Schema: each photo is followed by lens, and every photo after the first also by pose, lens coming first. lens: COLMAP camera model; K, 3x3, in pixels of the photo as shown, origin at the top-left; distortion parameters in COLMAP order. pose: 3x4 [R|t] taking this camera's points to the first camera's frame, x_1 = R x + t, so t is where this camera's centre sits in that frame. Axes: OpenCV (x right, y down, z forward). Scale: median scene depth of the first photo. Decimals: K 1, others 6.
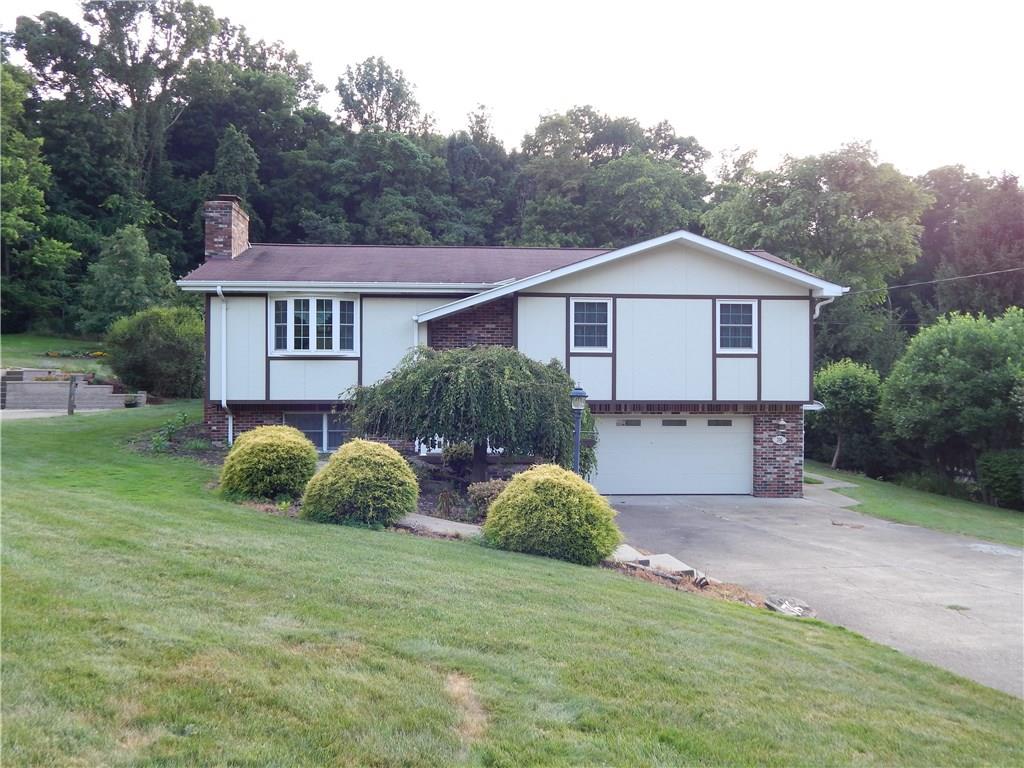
lens RADIAL K [[839.4, 0, 513.5], [0, 839.4, 384.1], [0, 0, 1]] dist [-0.026730, 0.011444]
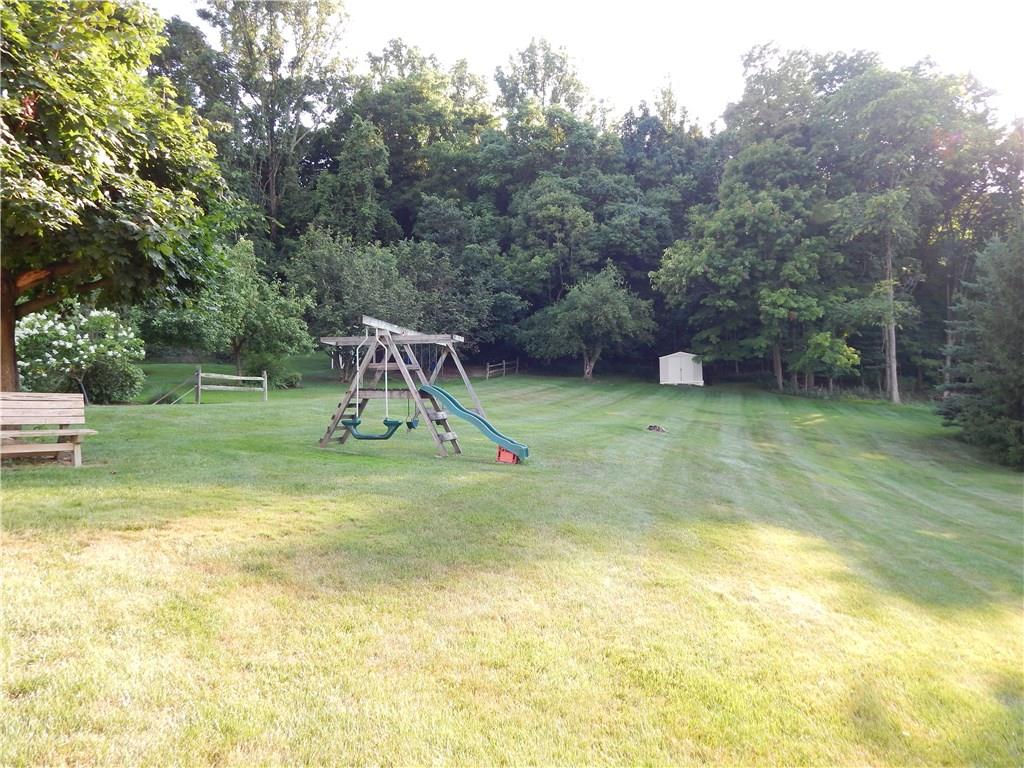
lens RADIAL K [[673.9, 0, 510.0], [0, 673.9, 380.0], [0, 0, 1]] dist [0.021204, -0.002857]
pose [[0.942019, -0.047548, -0.332174, 0.027716], [0.028471, 0.997666, -0.062066, 0.008286], [0.334350, 0.049010, 0.941174, 0.386077]]
